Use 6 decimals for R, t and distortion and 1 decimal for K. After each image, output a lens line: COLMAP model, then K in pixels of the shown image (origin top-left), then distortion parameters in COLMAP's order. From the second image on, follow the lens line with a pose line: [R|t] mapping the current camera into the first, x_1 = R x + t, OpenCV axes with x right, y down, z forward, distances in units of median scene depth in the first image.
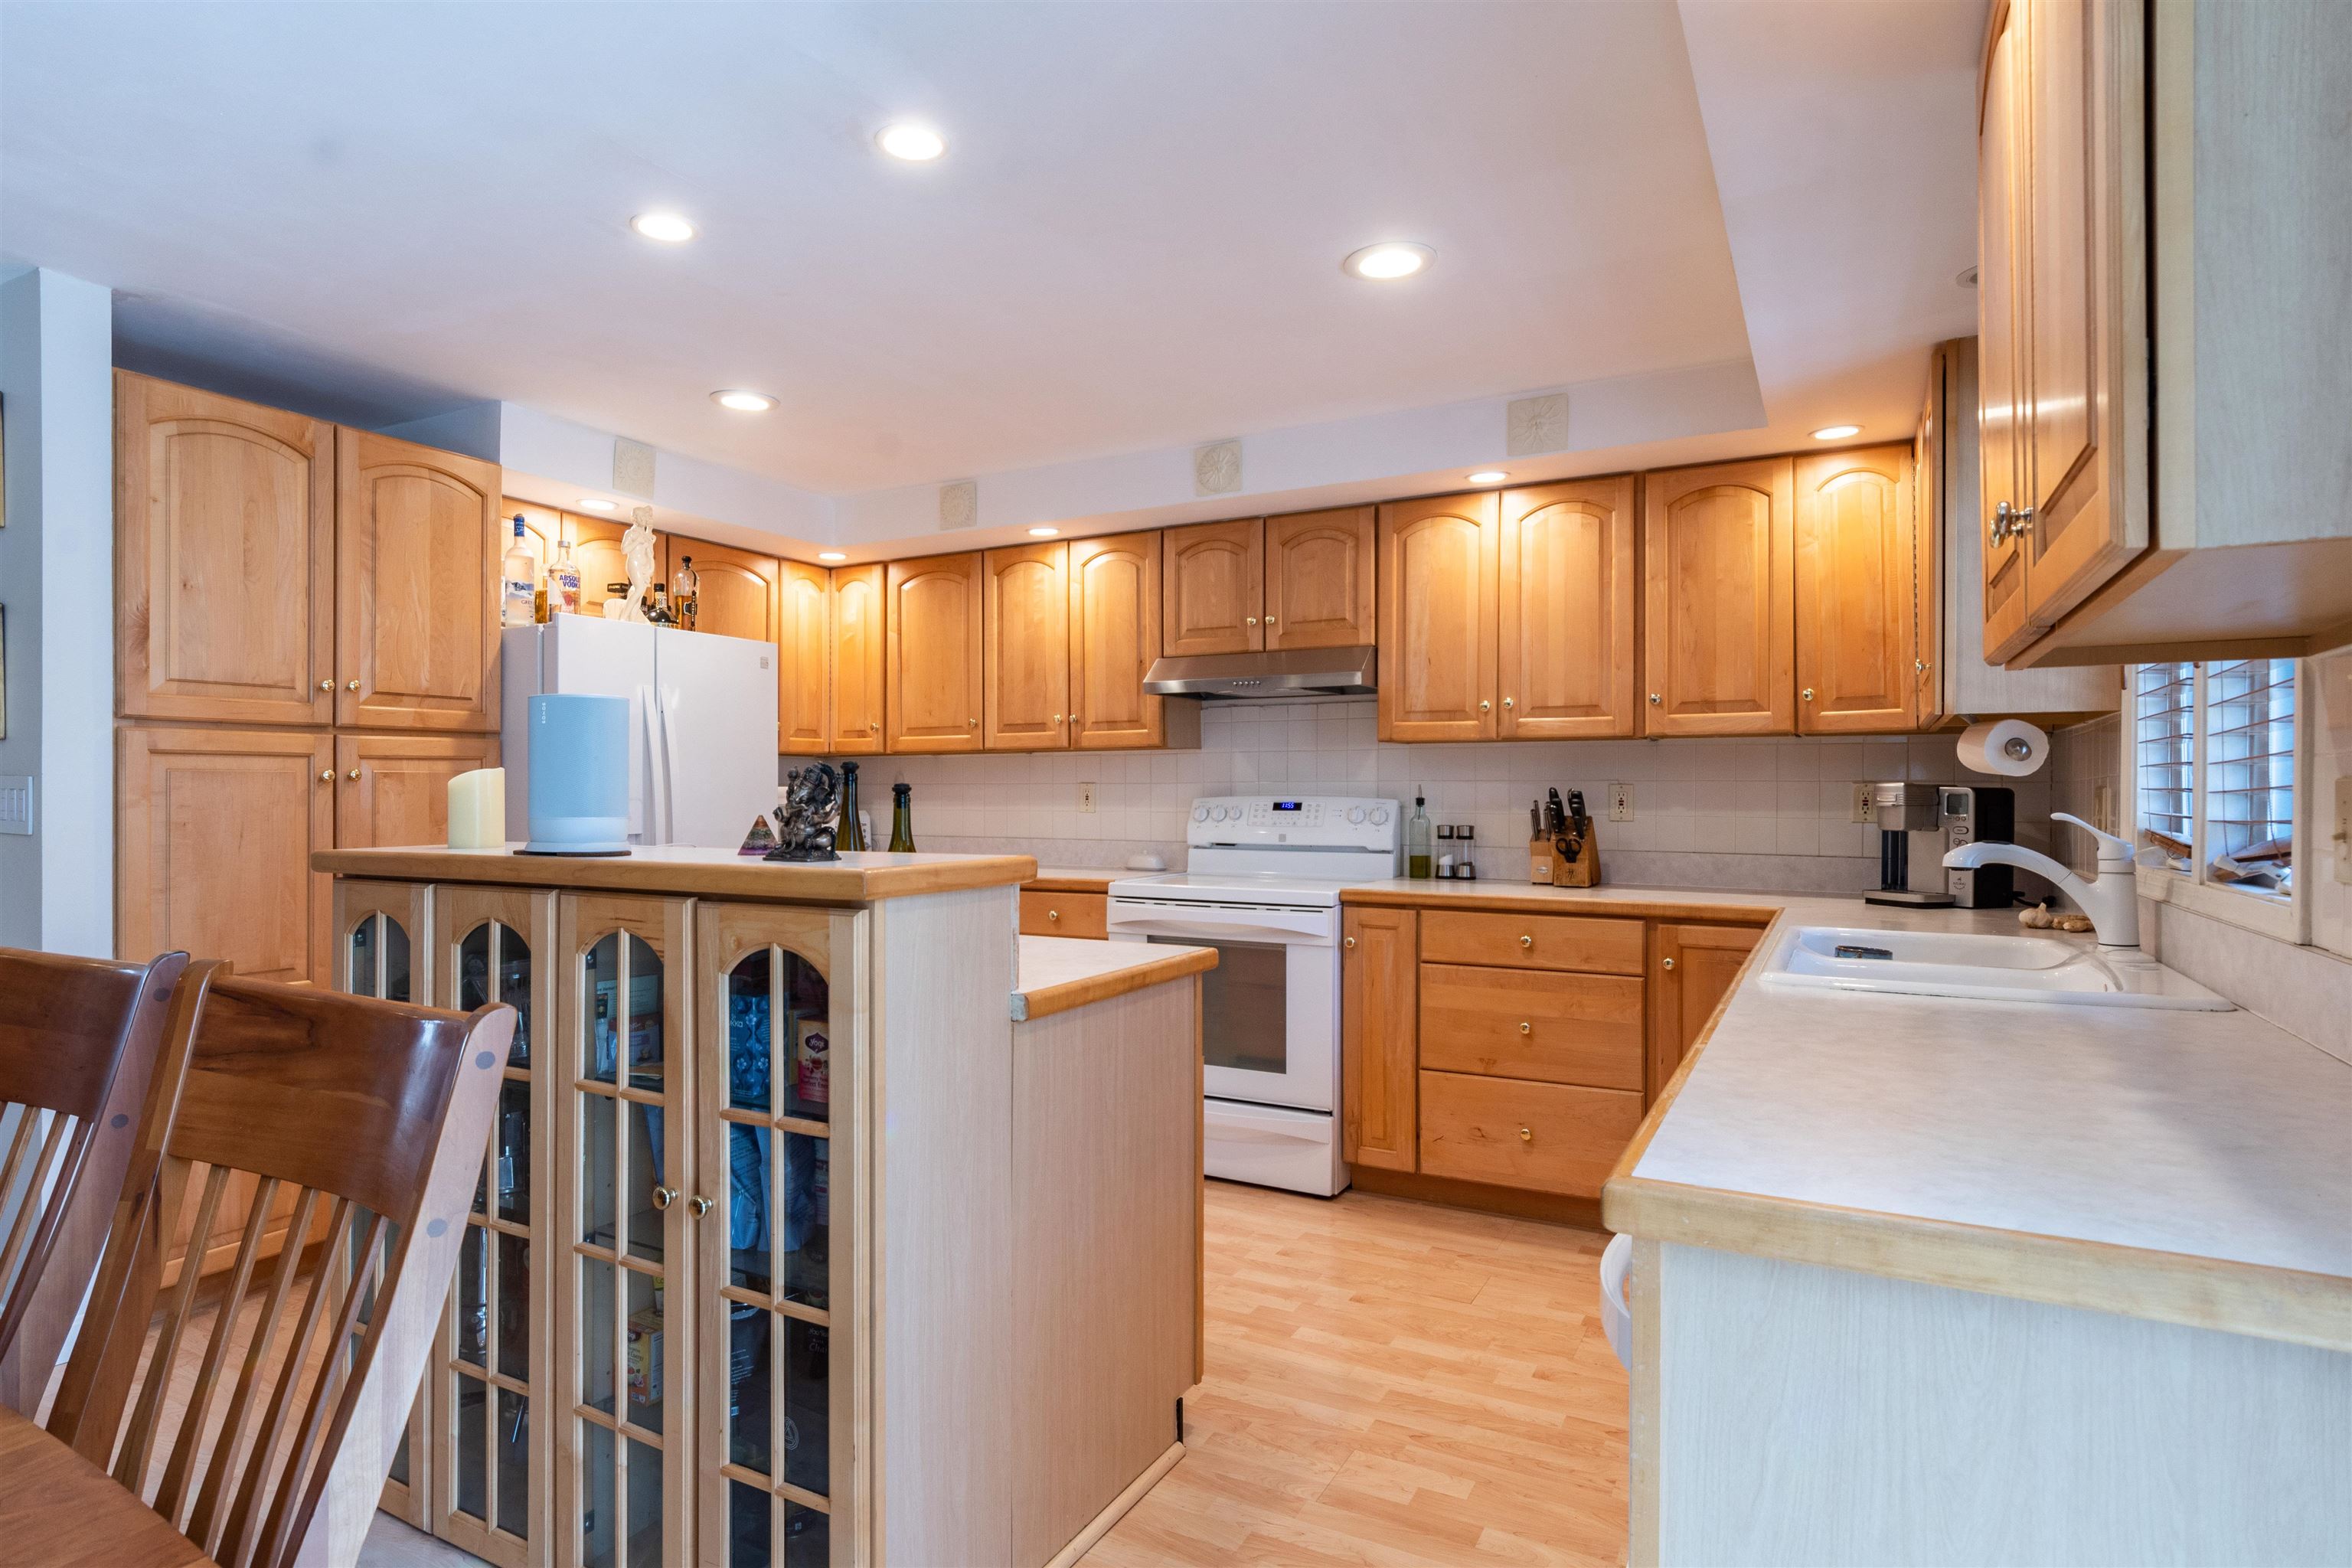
lens RADIAL K [[1263.2, 0, 1196.3], [0, 1263.2, 794.0], [0, 0, 1]] dist [0.015154, -0.016632]
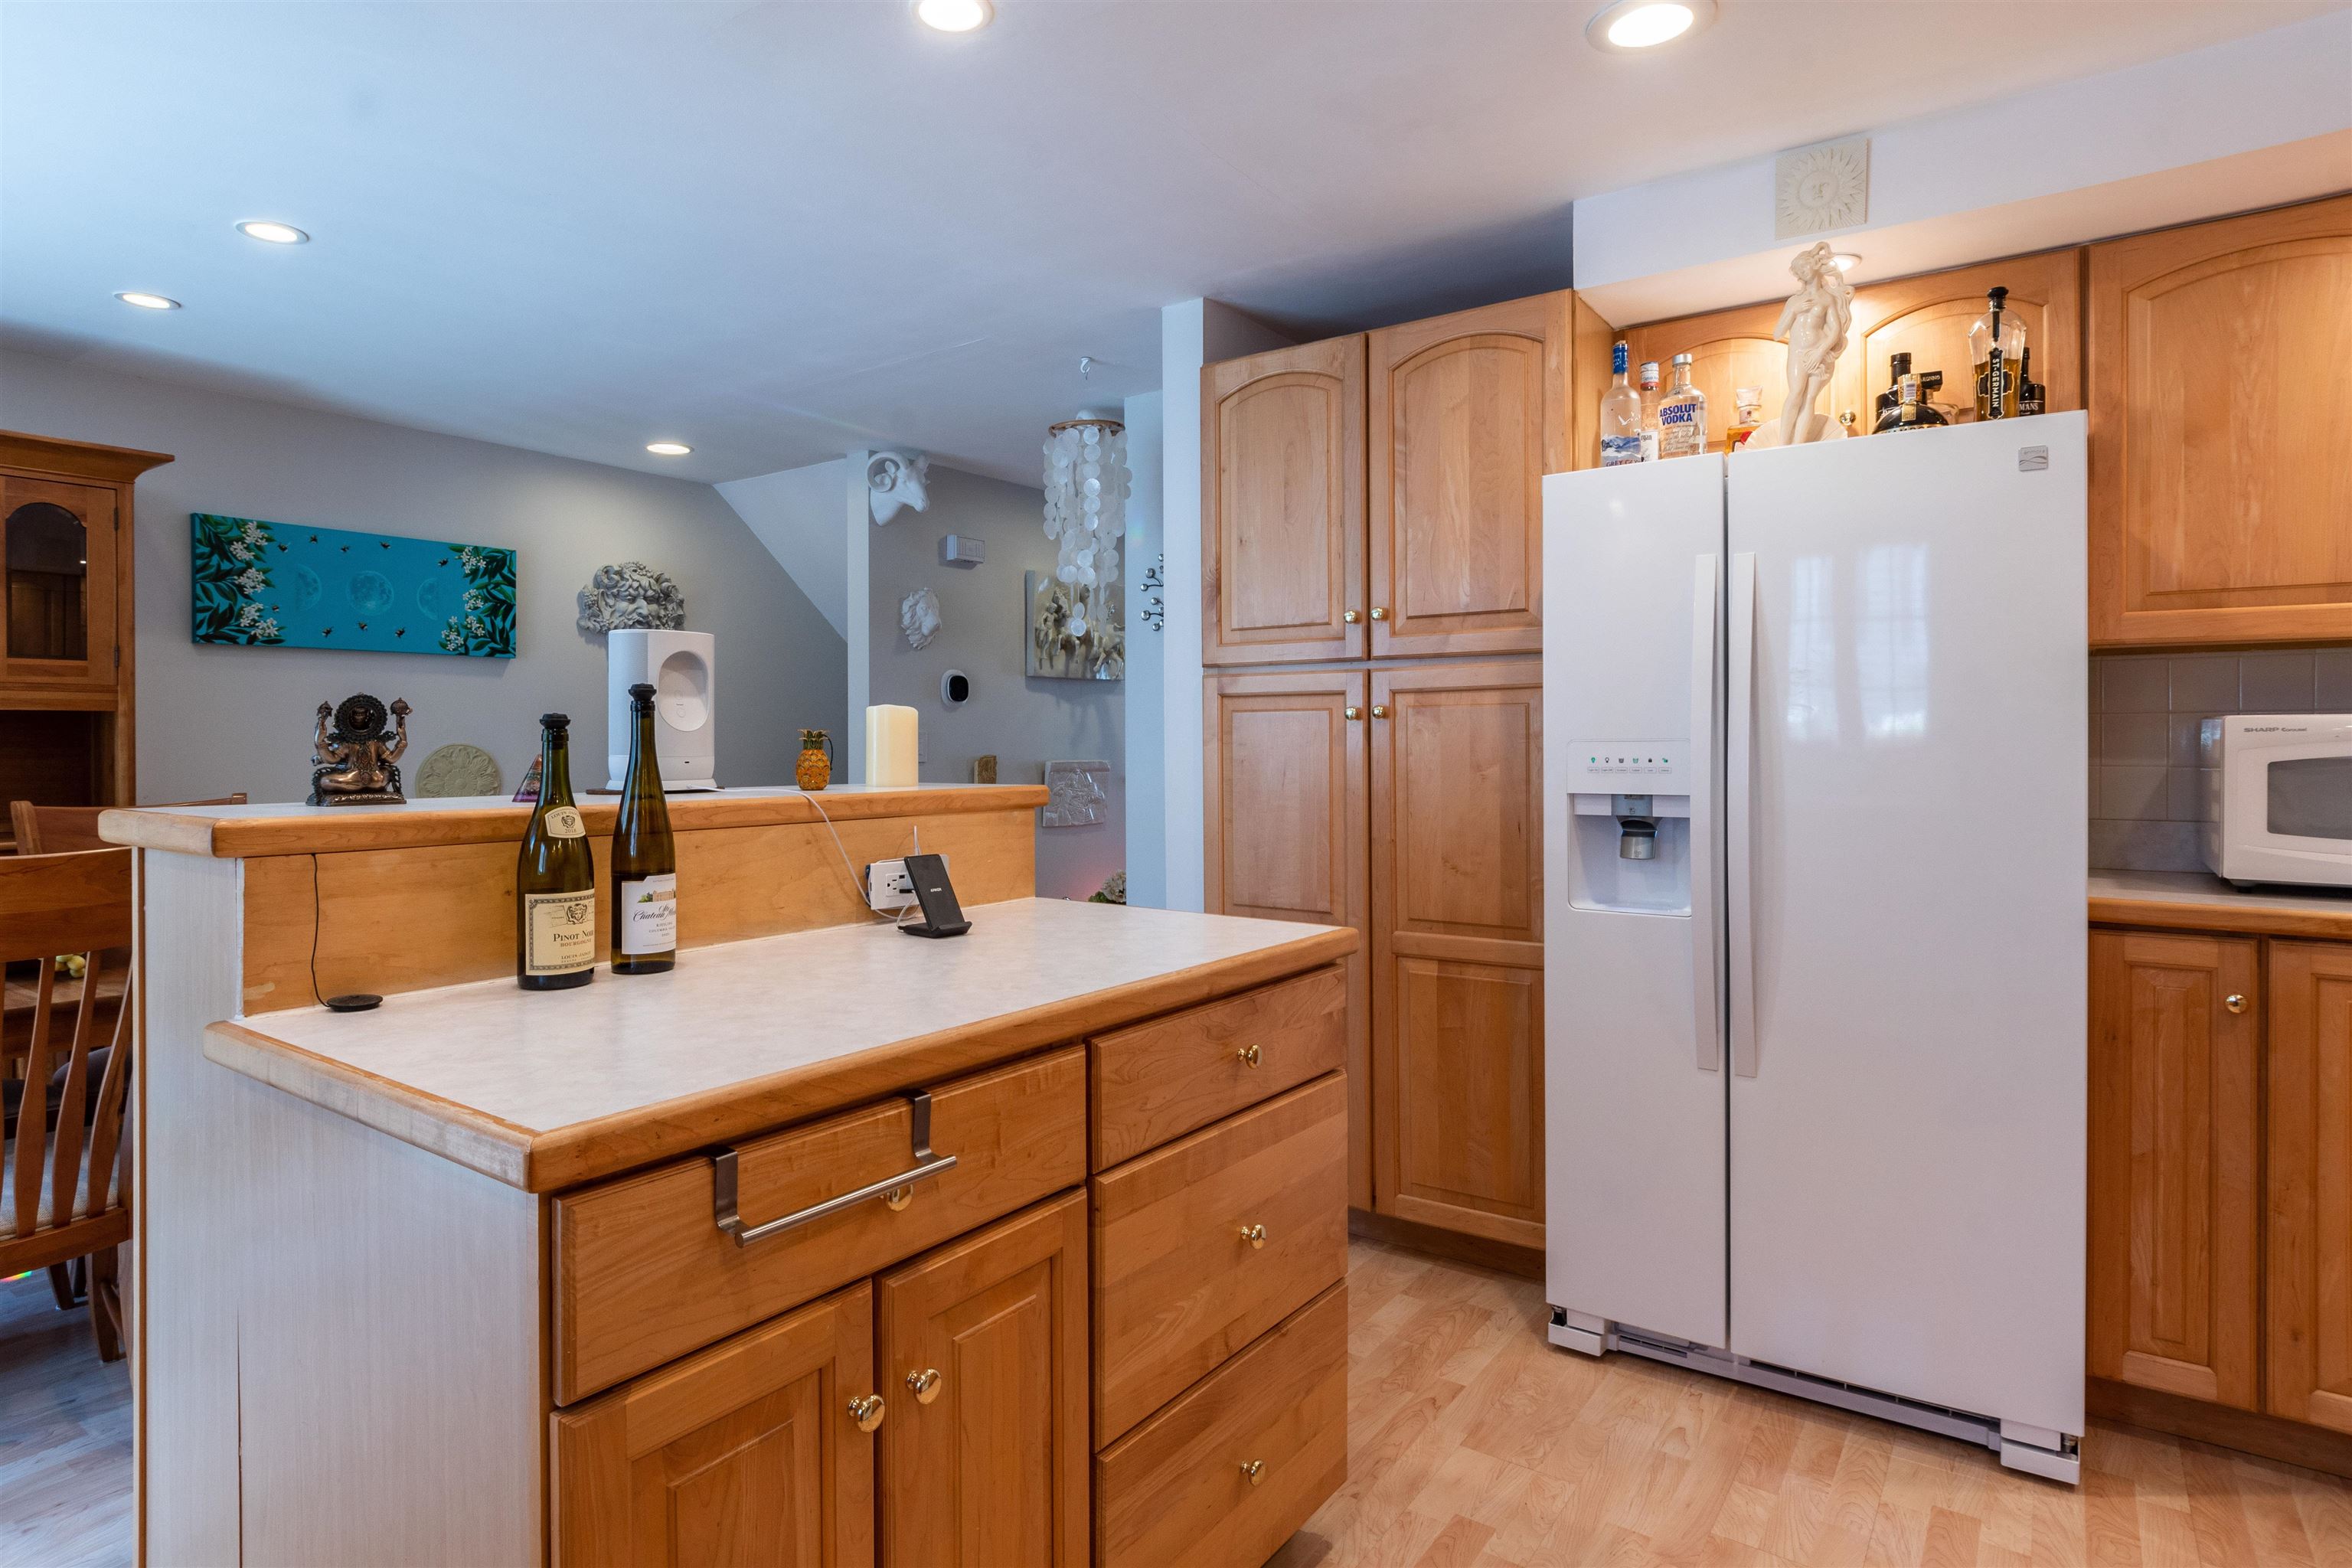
lens RADIAL K [[1263.2, 0, 1134.0], [0, 1263.2, 748.0], [0, 0, 1]] dist [0.015154, -0.016632]
pose [[-0.173146, 0.008561, -0.984859, 0.218914], [0.001152, 0.999963, 0.008489, 0.002449], [0.984896, 0.000335, -0.173149, 0.845556]]
